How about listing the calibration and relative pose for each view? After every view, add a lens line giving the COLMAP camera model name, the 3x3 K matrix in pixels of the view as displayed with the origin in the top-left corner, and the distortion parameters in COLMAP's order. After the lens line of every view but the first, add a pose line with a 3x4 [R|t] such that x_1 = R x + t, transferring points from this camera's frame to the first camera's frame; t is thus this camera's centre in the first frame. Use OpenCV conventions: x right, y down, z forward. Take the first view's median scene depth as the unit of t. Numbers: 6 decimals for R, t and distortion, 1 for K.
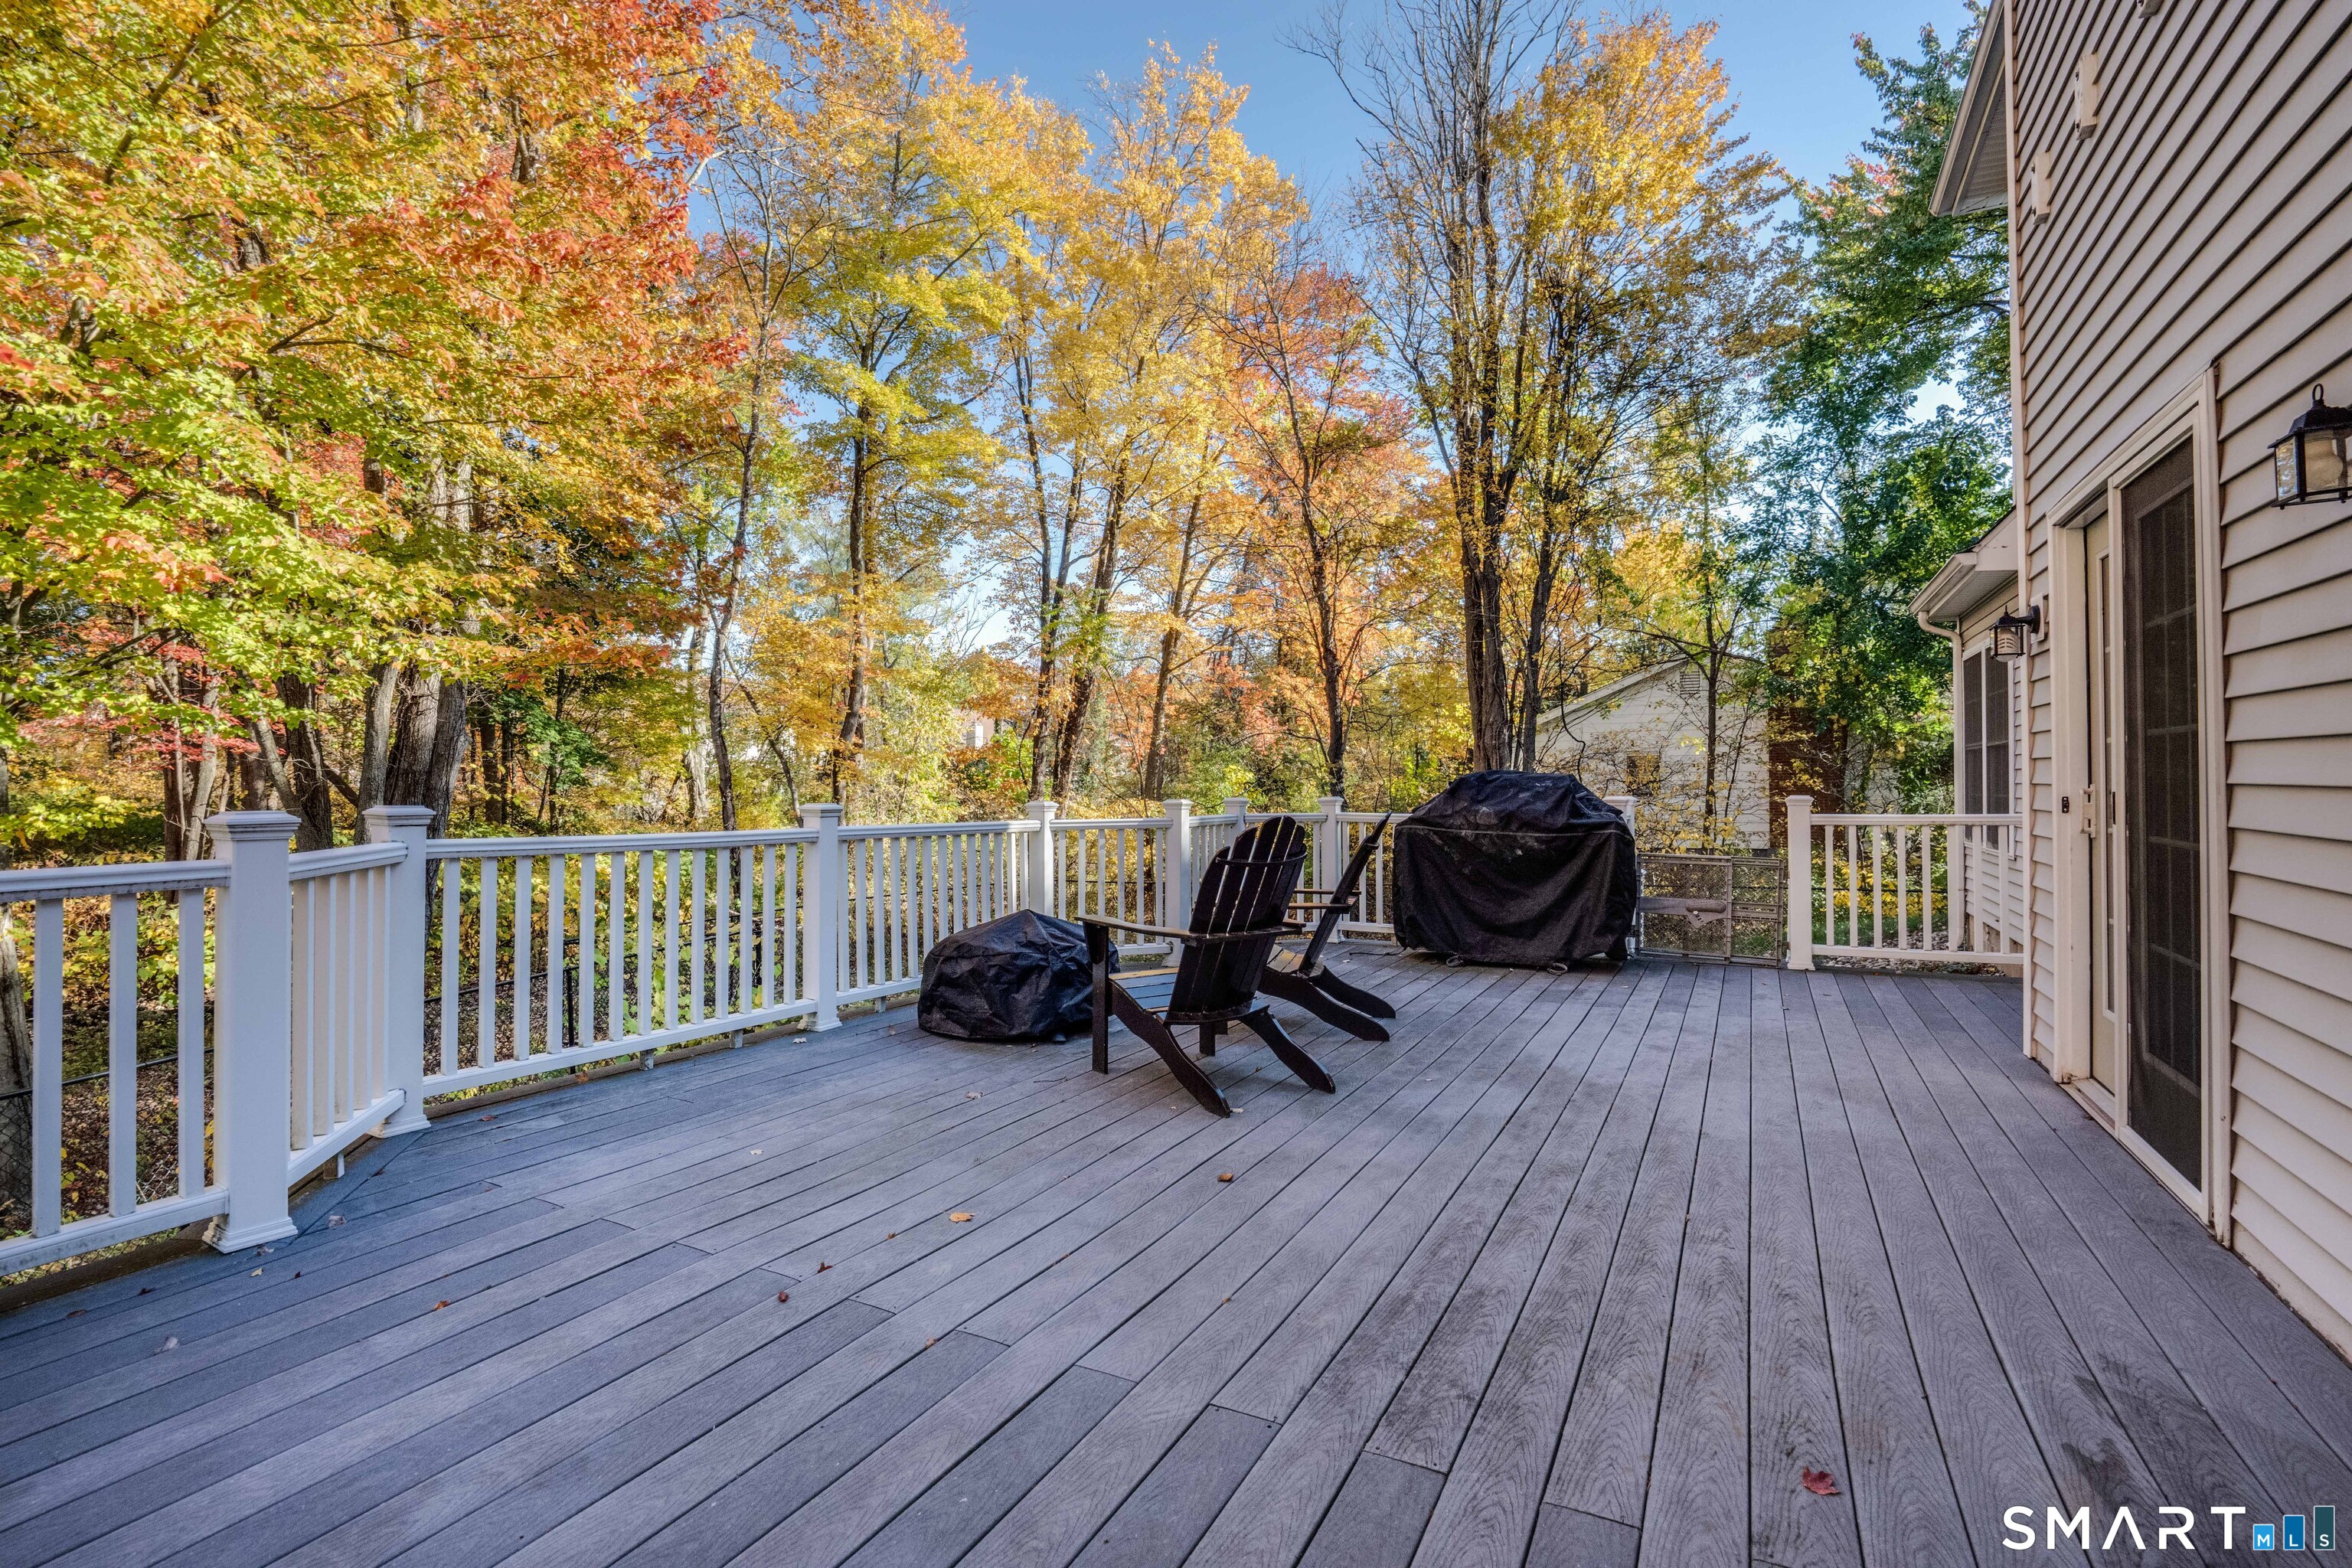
lens RADIAL K [[1151.2, 0, 1182.7], [0, 1151.2, 775.8], [0, 0, 1]] dist [0.000404, 0.003447]
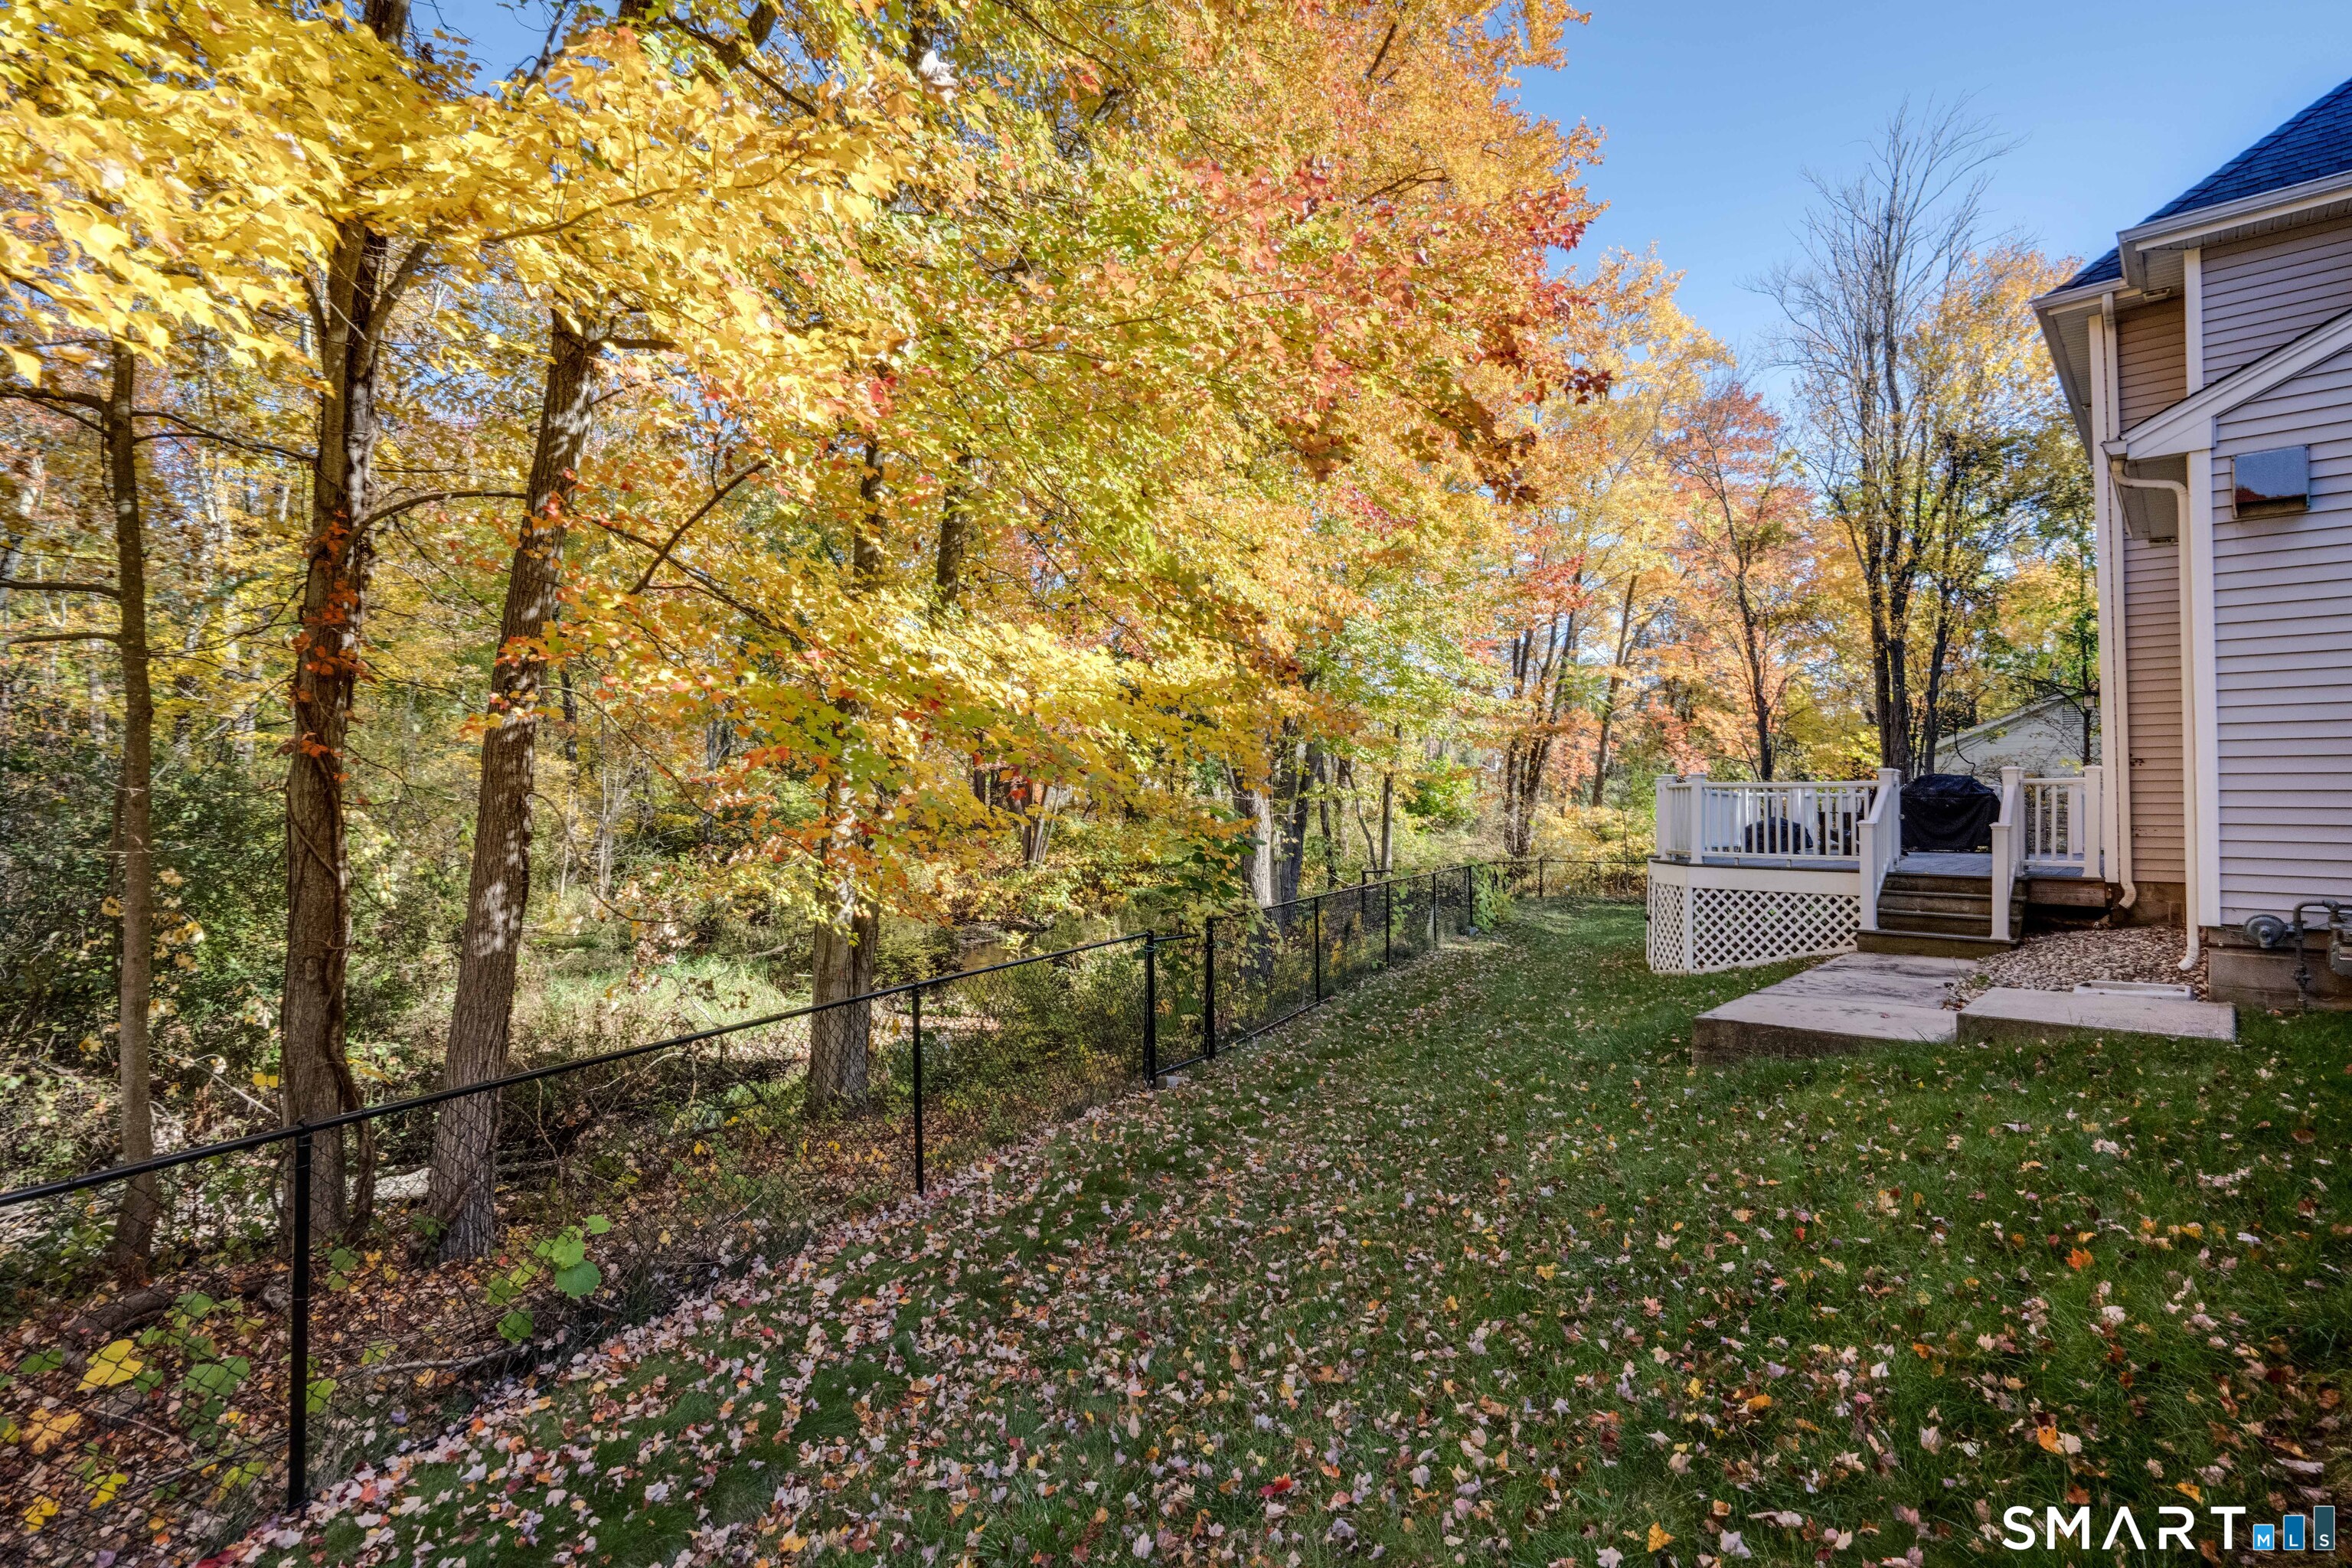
lens RADIAL K [[1151.2, 0, 1166.3], [0, 1151.2, 801.7], [0, 0, 1]] dist [0.000404, 0.003447]
pose [[0.956505, -0.000145, -0.291716, -0.163828], [0.000691, 0.999998, 0.001769, 0.014452], [0.291716, -0.001894, 0.956503, -0.567142]]
